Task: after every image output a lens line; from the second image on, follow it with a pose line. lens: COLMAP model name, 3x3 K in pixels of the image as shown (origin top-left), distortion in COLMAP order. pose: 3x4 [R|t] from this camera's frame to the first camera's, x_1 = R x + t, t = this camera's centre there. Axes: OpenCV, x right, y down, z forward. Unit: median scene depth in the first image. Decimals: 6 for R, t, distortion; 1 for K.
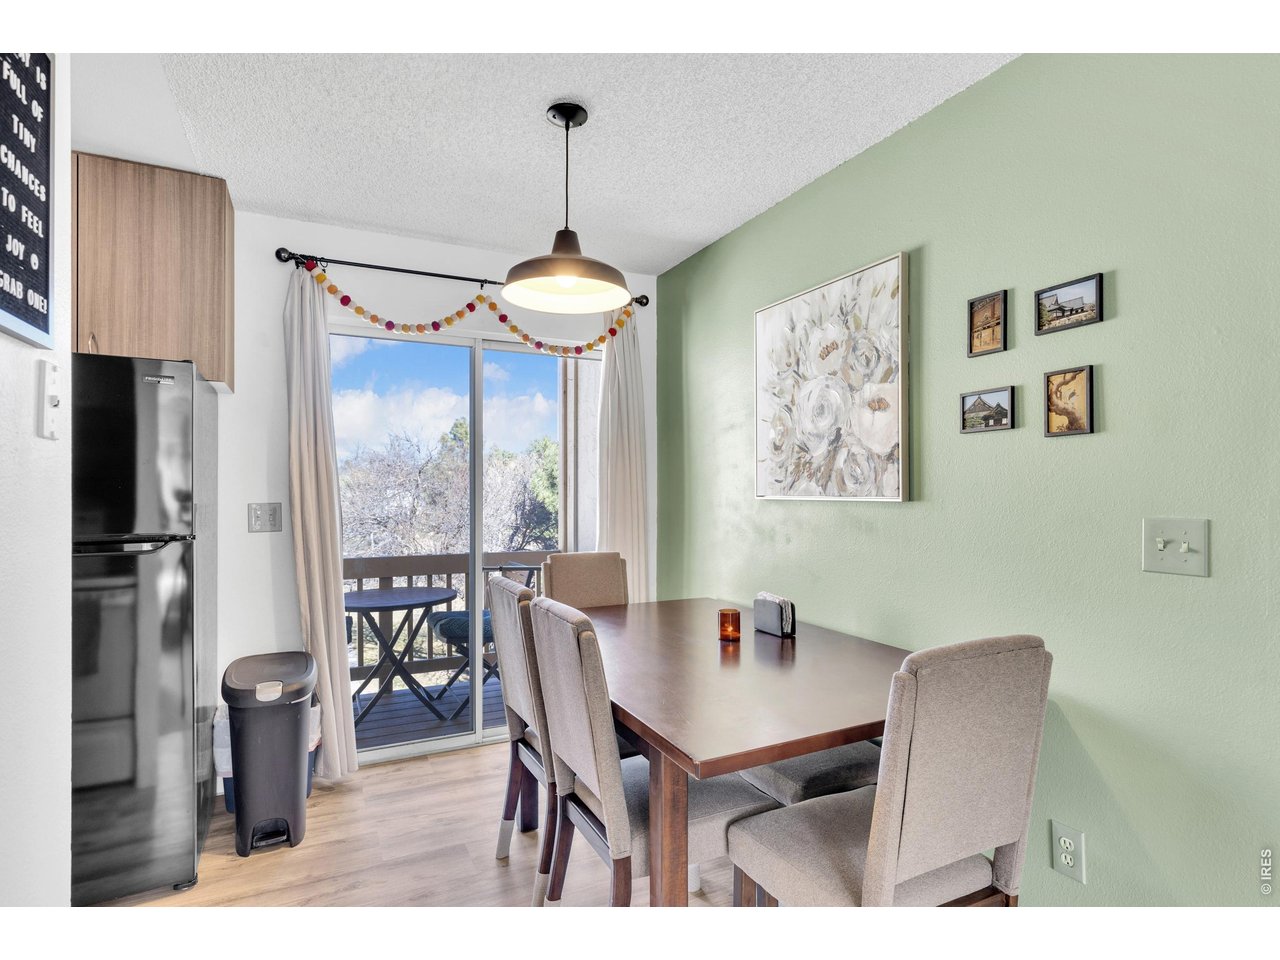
lens RADIAL K [[677.6, 0, 640.0], [0, 677.6, 480.0], [0, 0, 1]] dist [-0.000213, 0.000223]
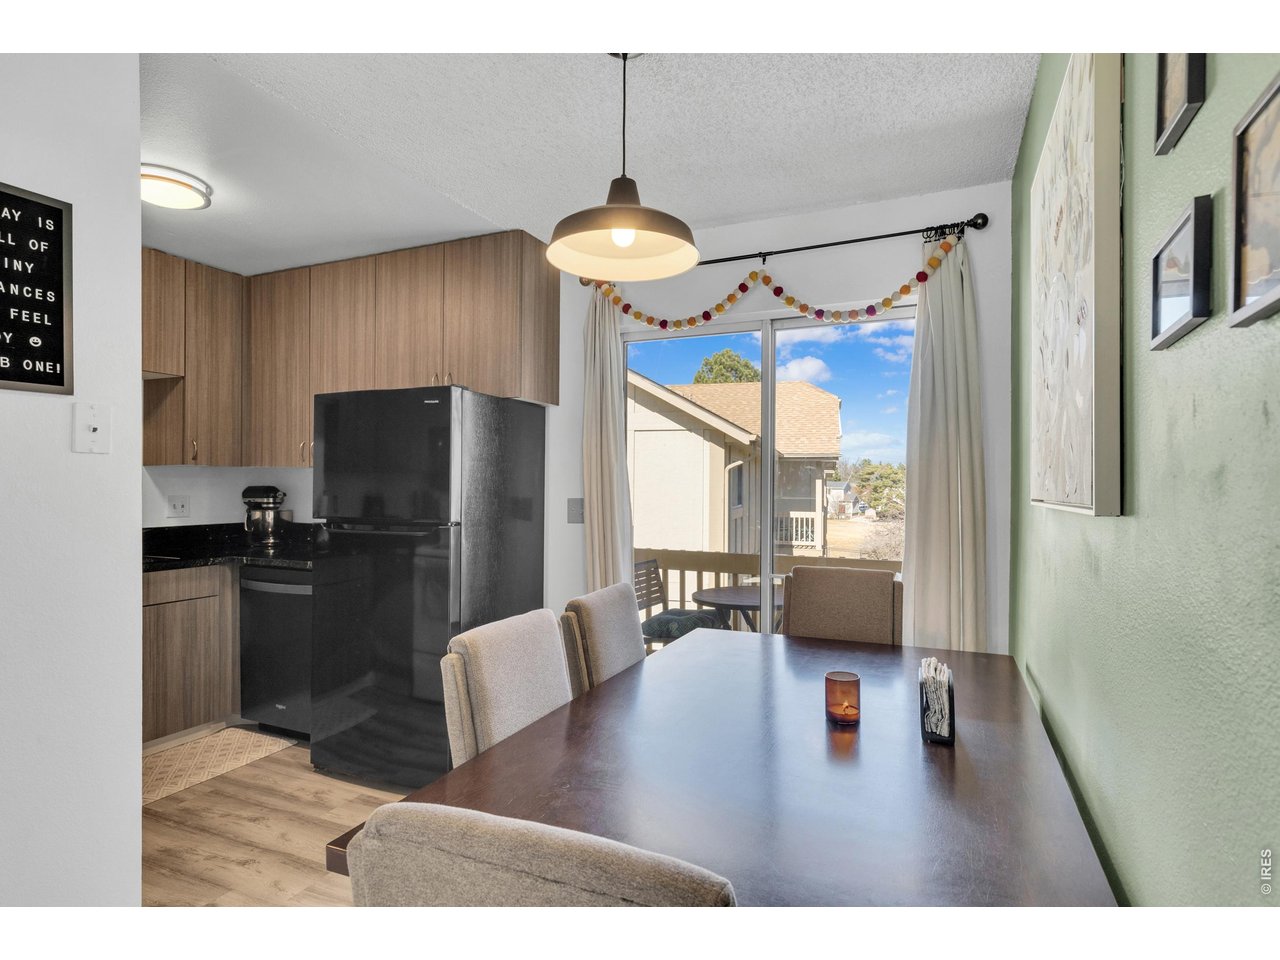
lens RADIAL K [[677.6, 0, 640.0], [0, 677.6, 480.0], [0, 0, 1]] dist [-0.000213, 0.000223]
pose [[0.646218, -0.006062, -0.763128, 0.365447], [0.007528, 0.999970, -0.001568, 0.003866], [0.763115, -0.004731, 0.646245, 0.317253]]
